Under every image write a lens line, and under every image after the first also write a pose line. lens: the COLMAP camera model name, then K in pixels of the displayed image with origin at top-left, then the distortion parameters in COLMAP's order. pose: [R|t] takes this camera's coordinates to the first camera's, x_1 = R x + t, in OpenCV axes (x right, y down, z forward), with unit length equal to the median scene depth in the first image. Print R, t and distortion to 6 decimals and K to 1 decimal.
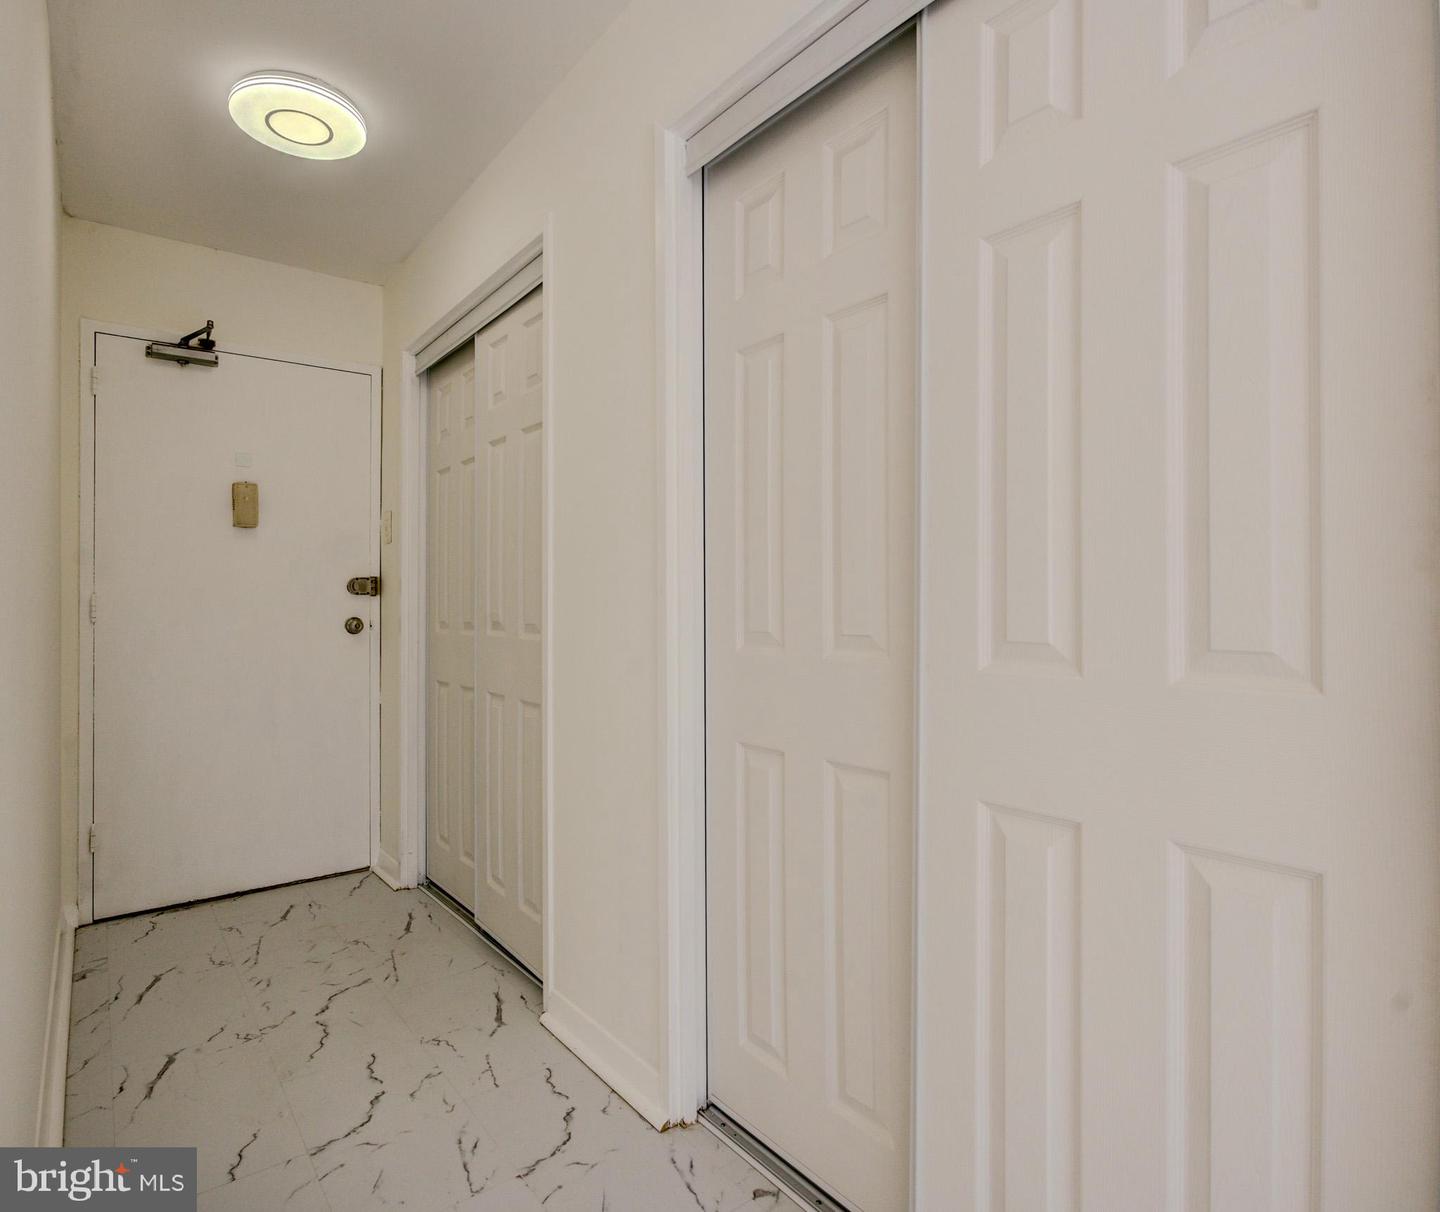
lens RADIAL K [[816.2, 0, 713.7], [0, 816.2, 594.2], [0, 0, 1]] dist [-0.006661, -0.001416]
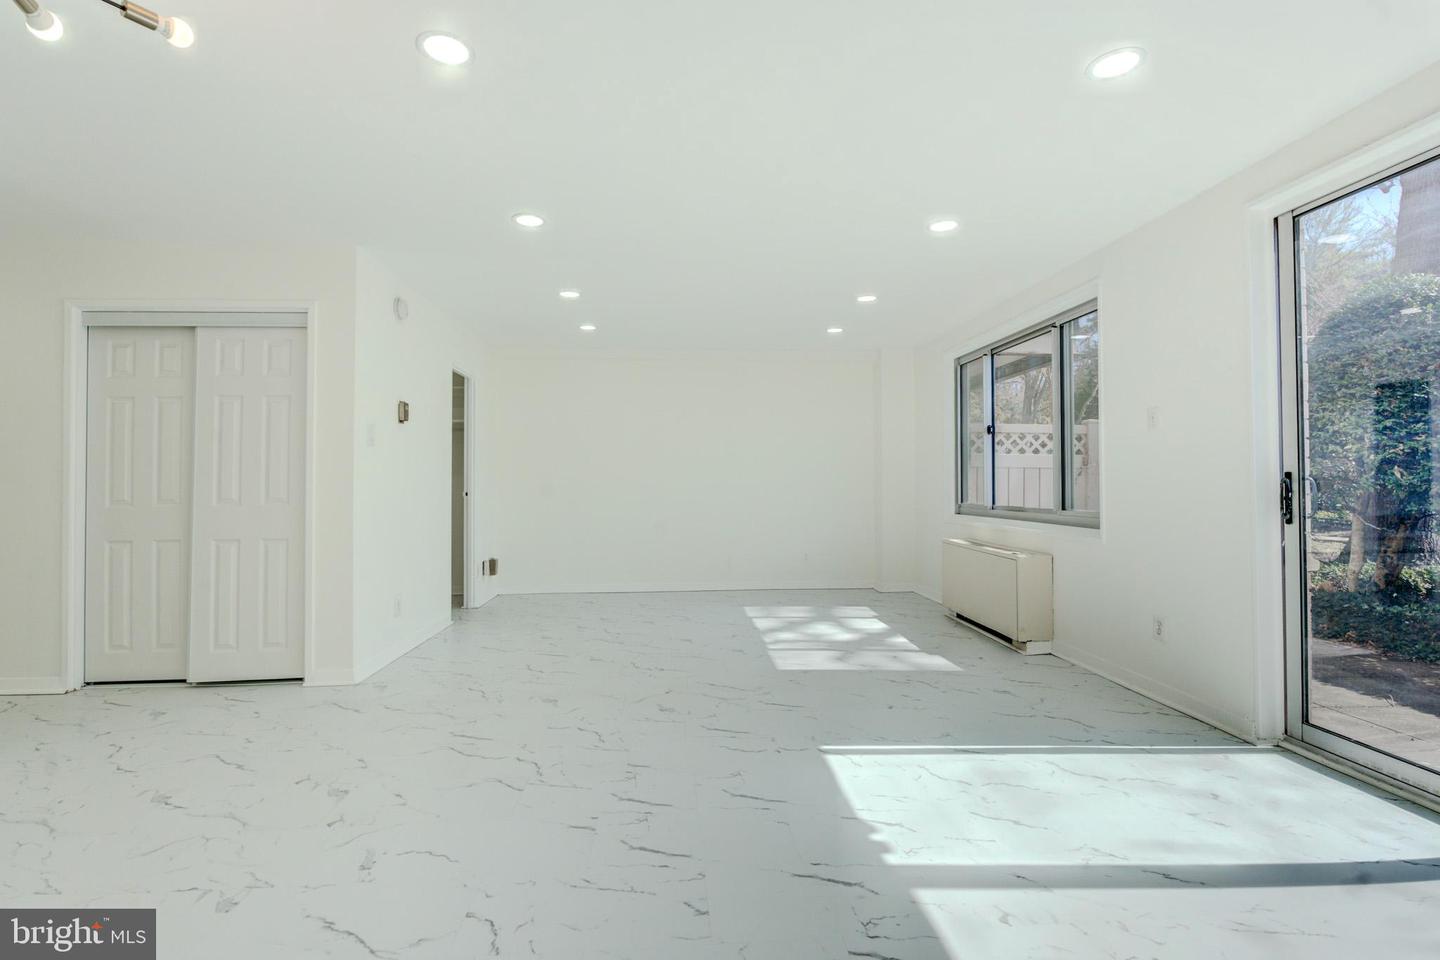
lens RADIAL K [[641.4, 0, 712.1], [0, 641.4, 469.6], [0, 0, 1]] dist [-0.004059, -0.001326]
pose [[0.569619, 0.018534, 0.821700, -0.361259], [0.002009, 0.999711, -0.023942, -0.001047], [-0.821906, 0.015288, 0.569418, -1.178615]]
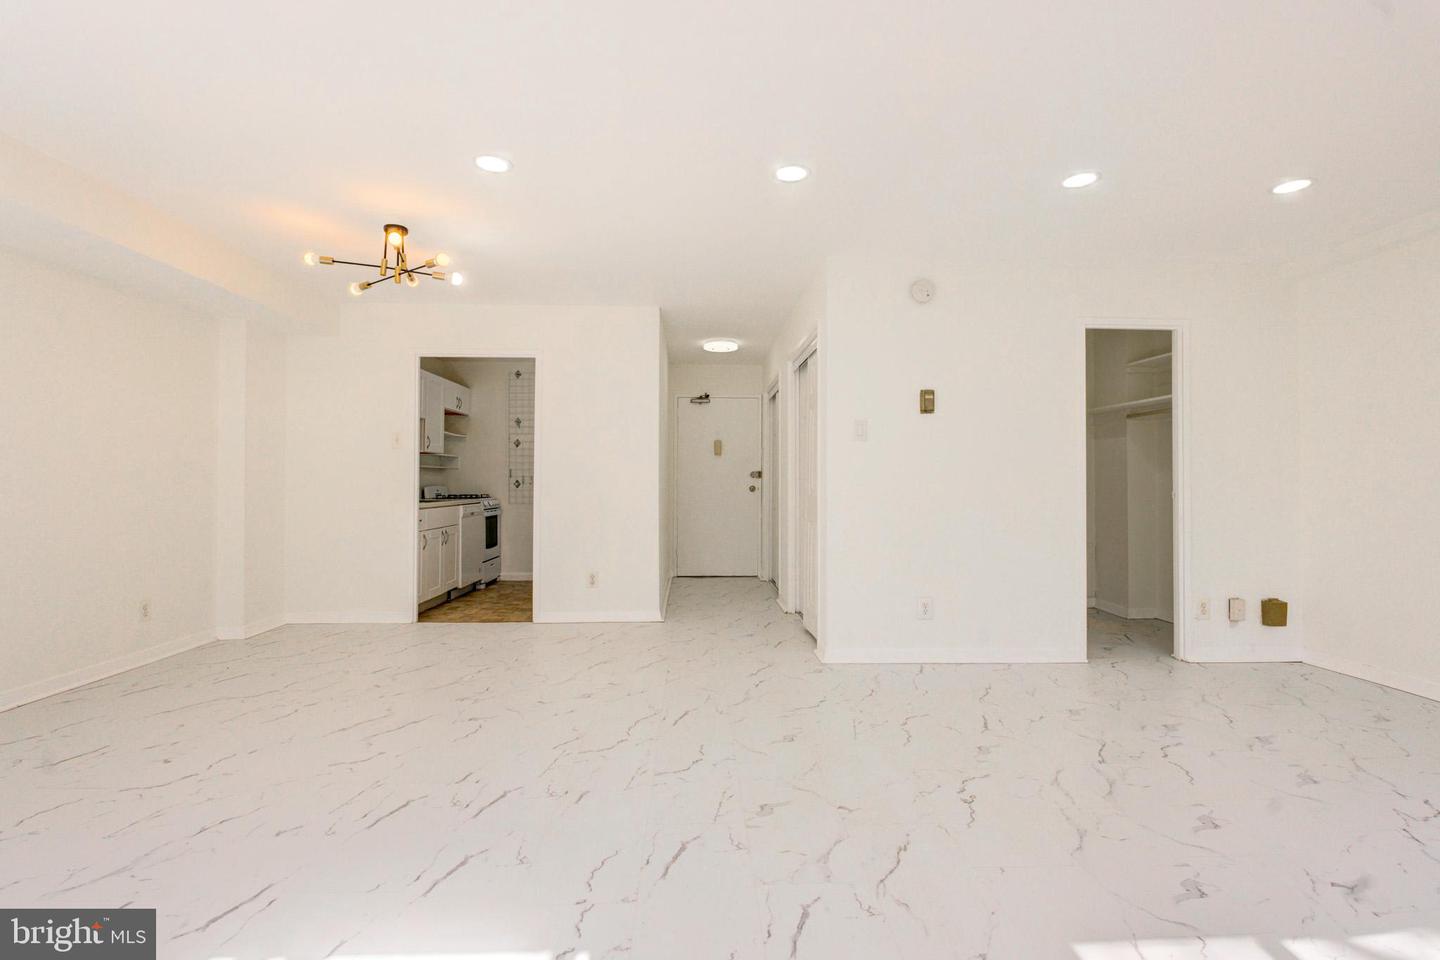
lens RADIAL K [[641.4, 0, 718.2], [0, 641.4, 471.9], [0, 0, 1]] dist [-0.004059, -0.001326]
pose [[0.820956, 0.000584, -0.570991, 0.940461], [-0.002716, 0.999992, -0.002882, -0.016284], [0.570985, 0.003917, 0.820951, -1.141812]]
